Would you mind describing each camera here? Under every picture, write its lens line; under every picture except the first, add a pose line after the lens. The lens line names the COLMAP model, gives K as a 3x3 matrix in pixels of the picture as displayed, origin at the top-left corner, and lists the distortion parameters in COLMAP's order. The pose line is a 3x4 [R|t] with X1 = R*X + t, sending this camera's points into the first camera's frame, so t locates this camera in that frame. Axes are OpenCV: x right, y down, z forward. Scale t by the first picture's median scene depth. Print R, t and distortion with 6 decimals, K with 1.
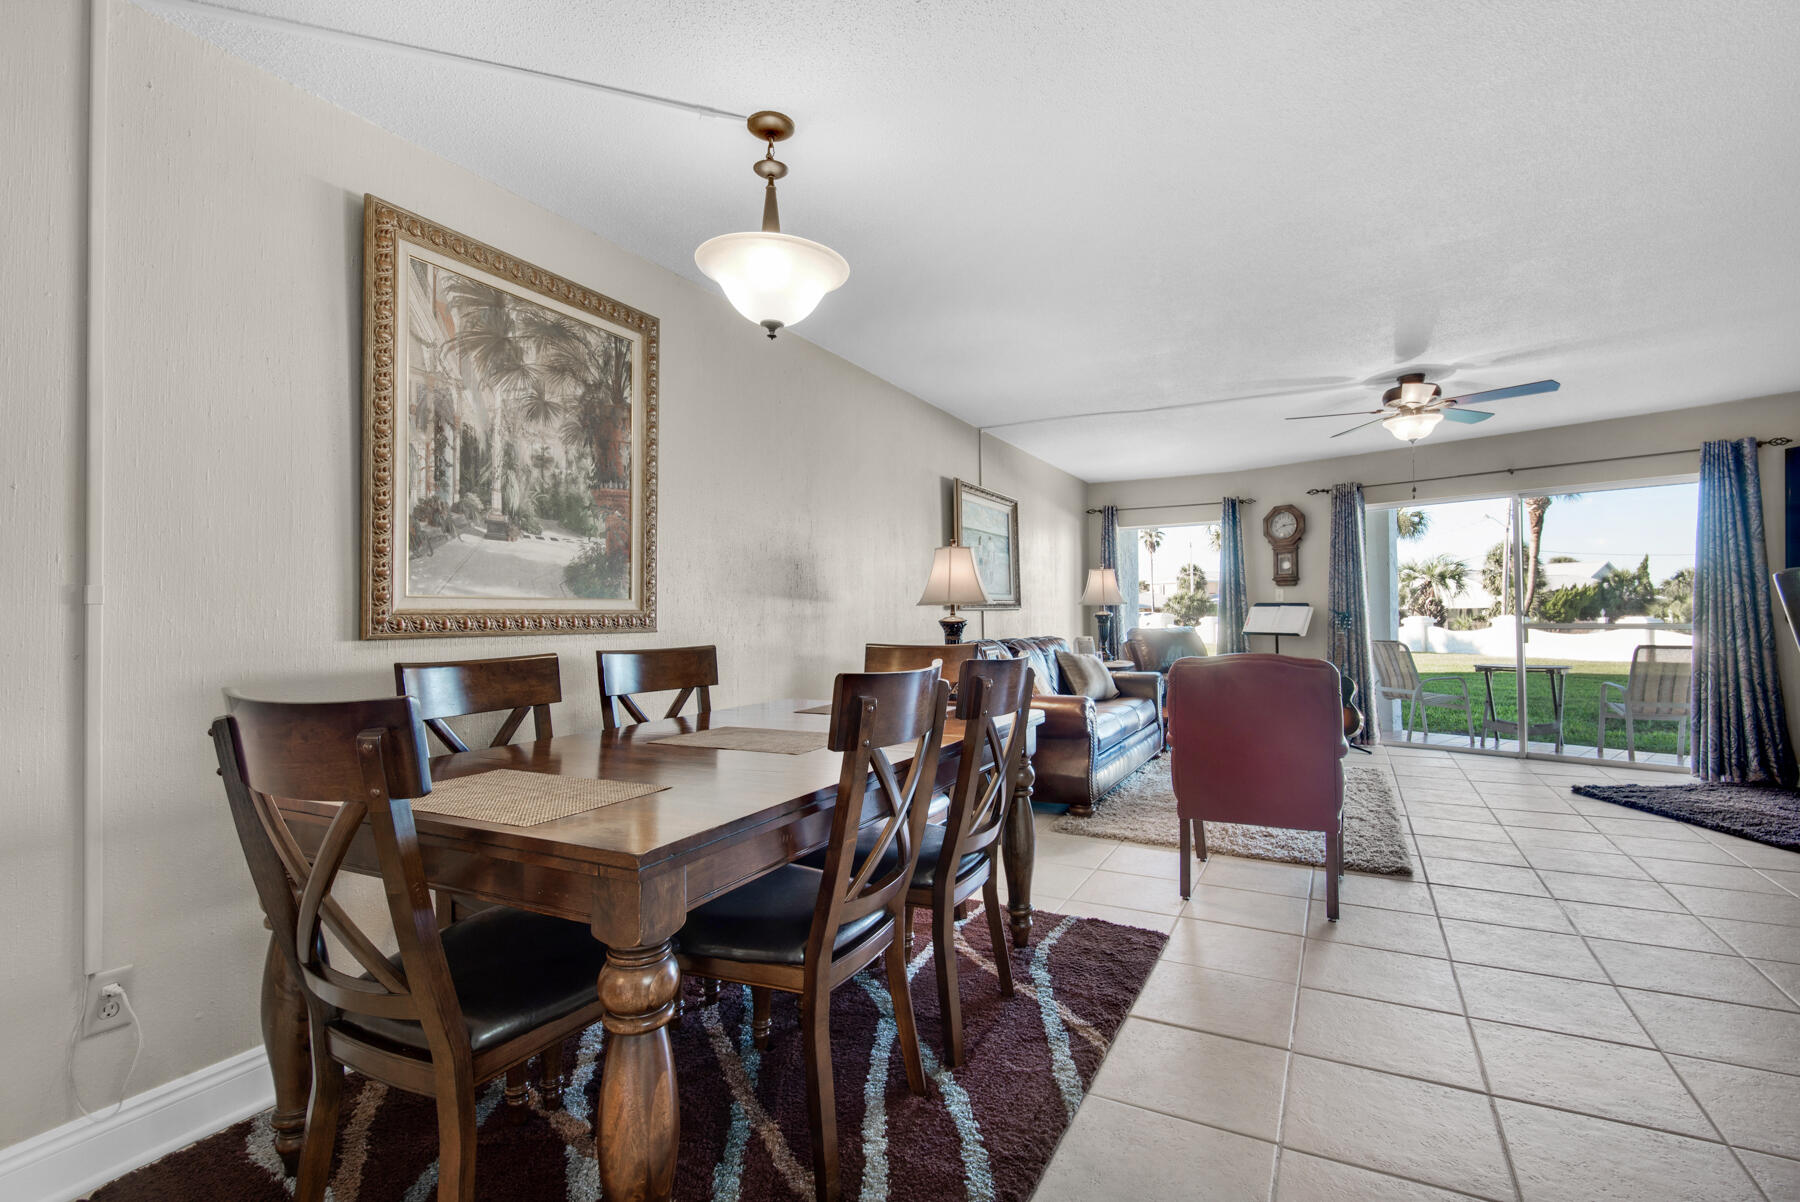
lens RADIAL K [[835.0, 0, 921.1], [0, 835.0, 609.6], [0, 0, 1]] dist [0.002496, -0.000352]
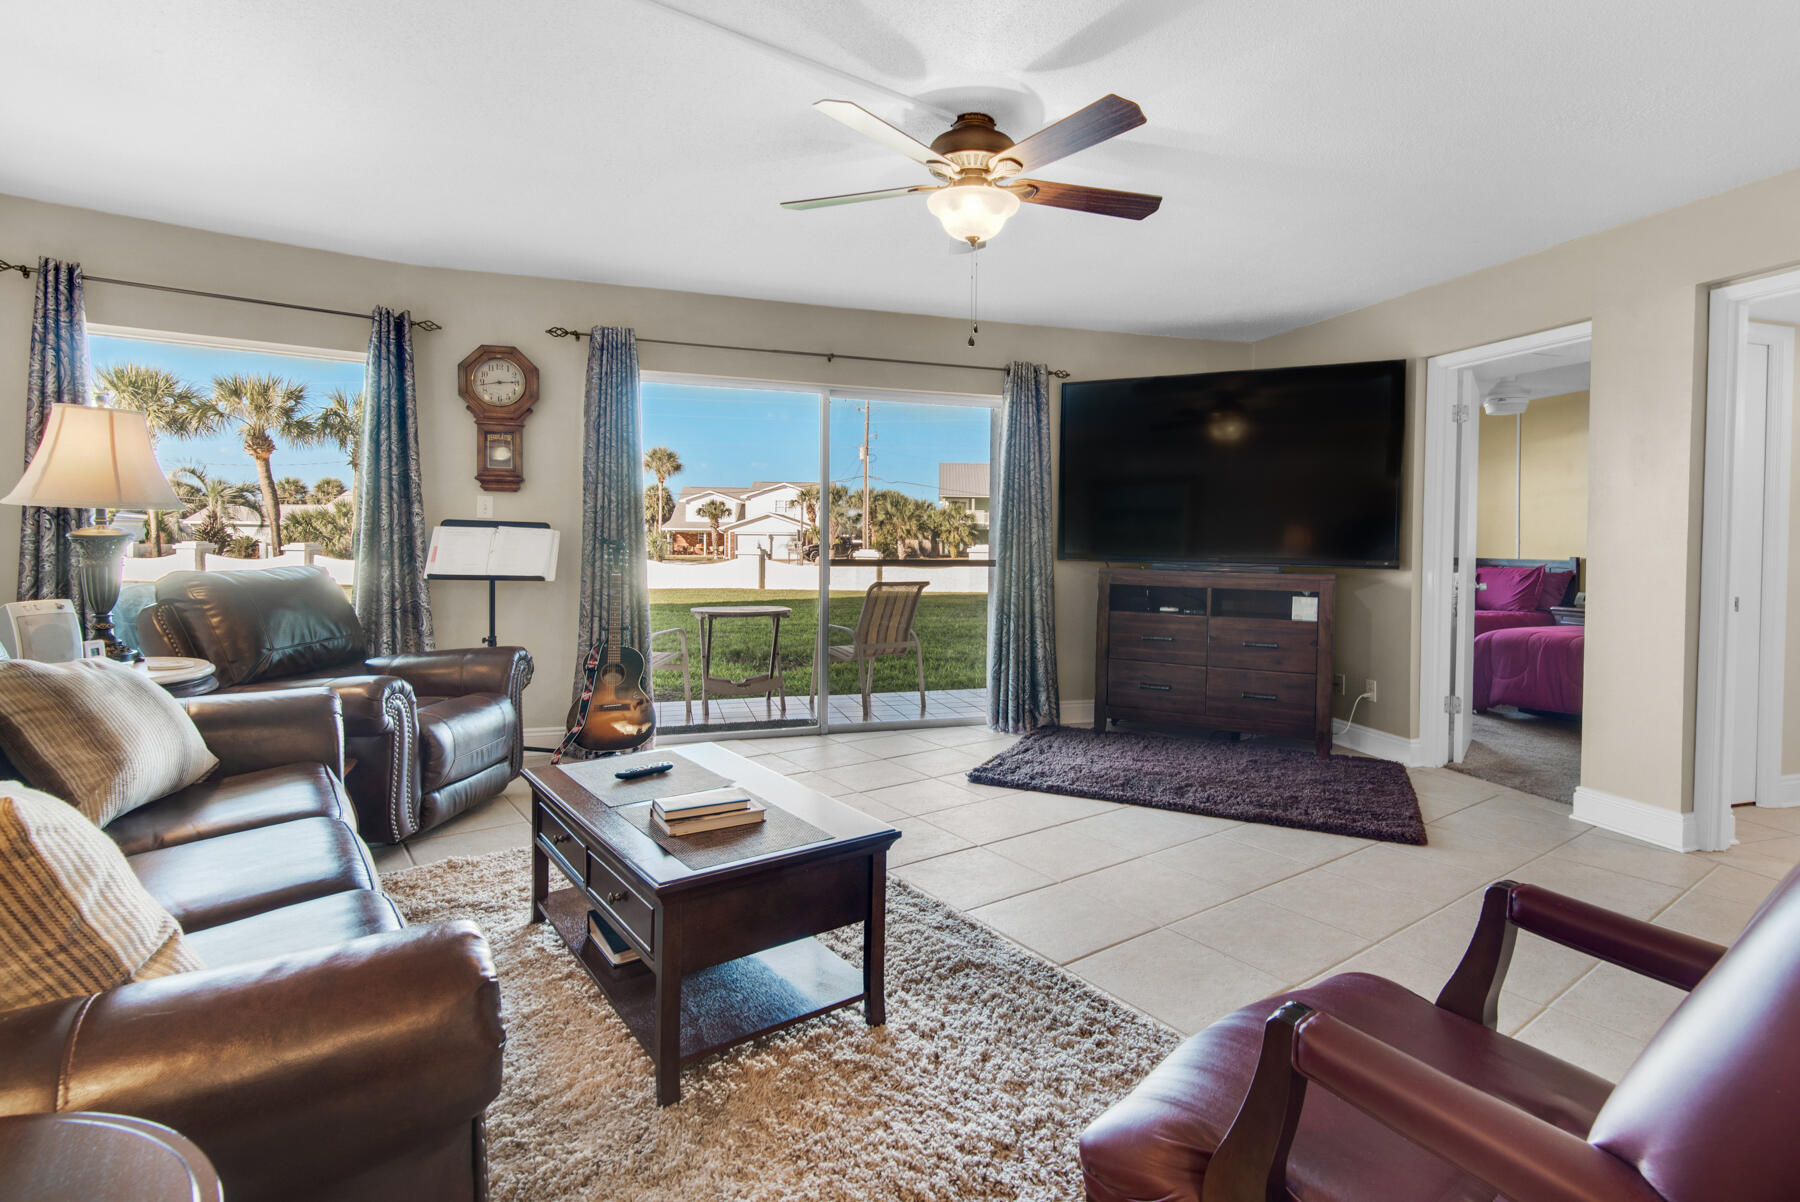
lens RADIAL K [[876.0, 0, 937.5], [0, 876.0, 560.6], [0, 0, 1]] dist [-0.001775, -0.001114]
pose [[0.428151, -0.003597, 0.903700, 0.077687], [-0.022815, 0.999630, 0.014788, 0.007978], [-0.903419, -0.026950, 0.427910, 1.251787]]
